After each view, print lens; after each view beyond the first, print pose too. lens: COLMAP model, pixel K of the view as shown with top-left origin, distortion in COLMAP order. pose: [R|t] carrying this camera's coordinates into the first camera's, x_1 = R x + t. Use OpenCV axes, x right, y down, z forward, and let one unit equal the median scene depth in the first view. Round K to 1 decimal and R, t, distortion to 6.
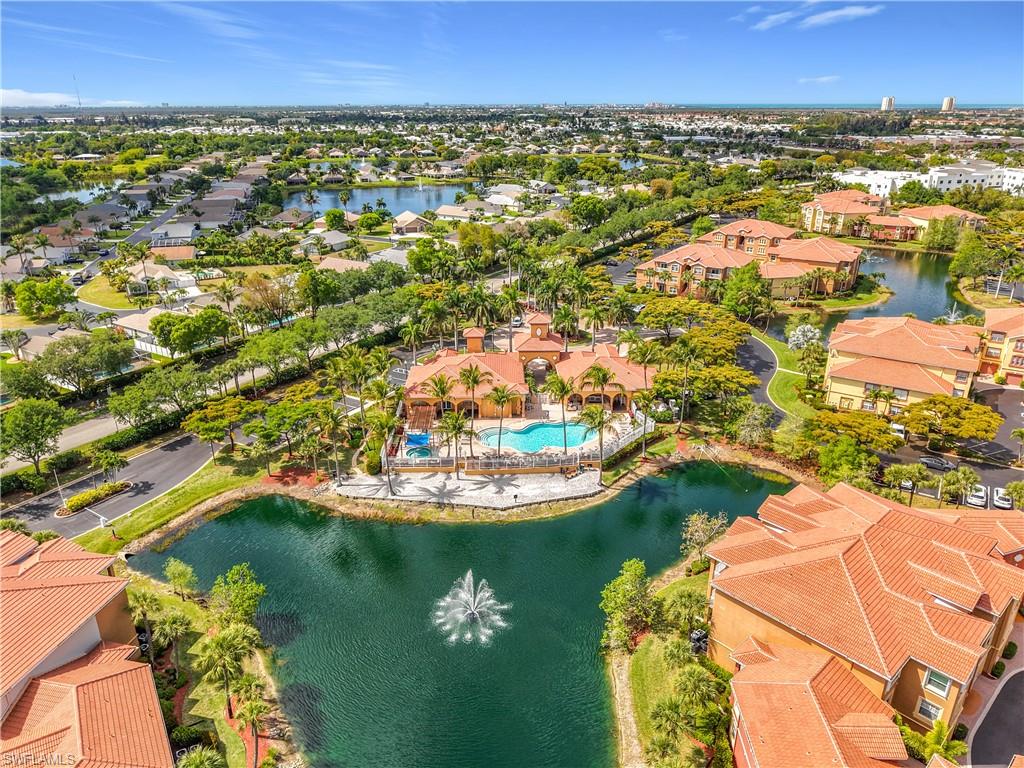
lens RADIAL K [[721.6, 0, 512.0], [0, 721.6, 384.0], [0, 0, 1]] dist [0.058818, -0.096537]
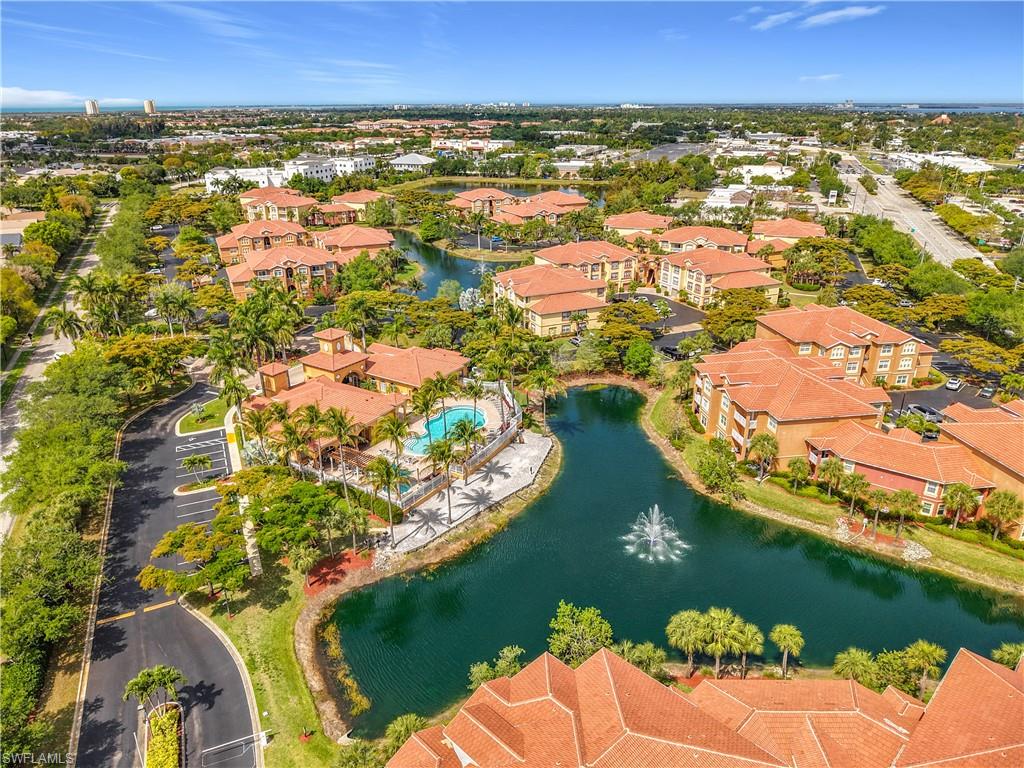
lens RADIAL K [[721.6, 0, 512.0], [0, 721.6, 384.0], [0, 0, 1]] dist [0.058818, -0.096537]
pose [[0.545847, -0.310217, 0.778343, -0.764942], [0.313305, 0.937119, 0.153780, -0.129829], [-0.777105, 0.159918, 0.608715, 0.324597]]
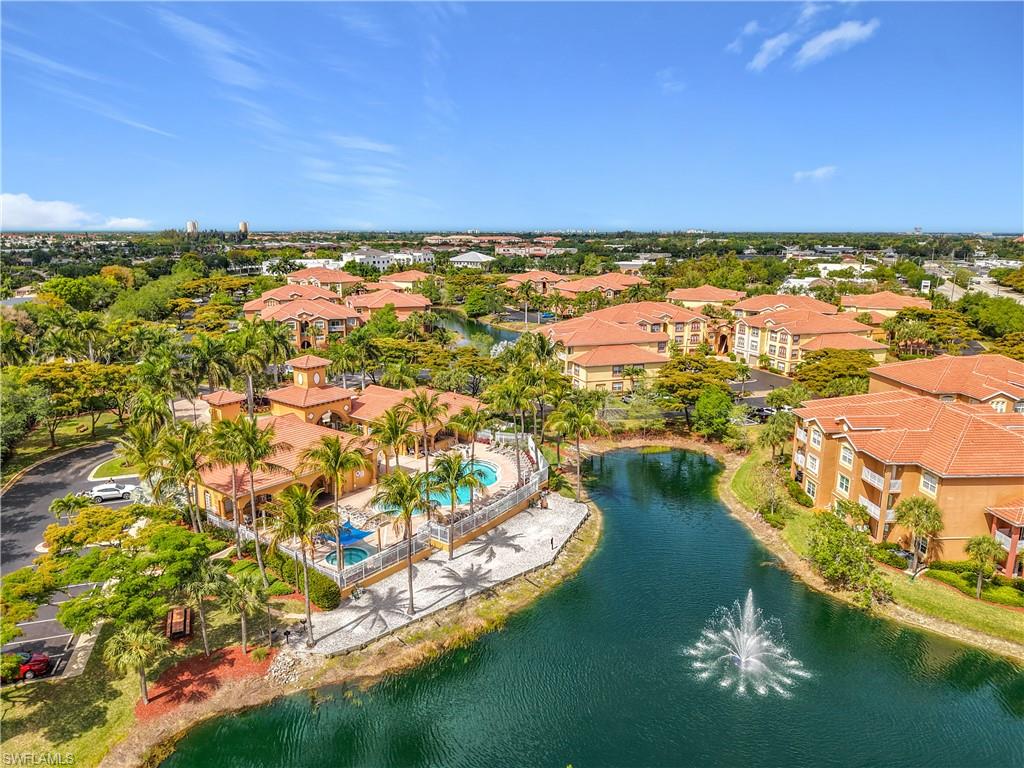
lens RADIAL K [[714.6, 0, 512.0], [0, 714.6, 384.0], [0, 0, 1]] dist [0.005876, 0.003013]
pose [[0.622205, -0.161864, 0.765938, -0.510093], [0.285933, 0.957784, -0.029870, 0.014834], [-0.728769, 0.237592, 0.642220, 0.502604]]
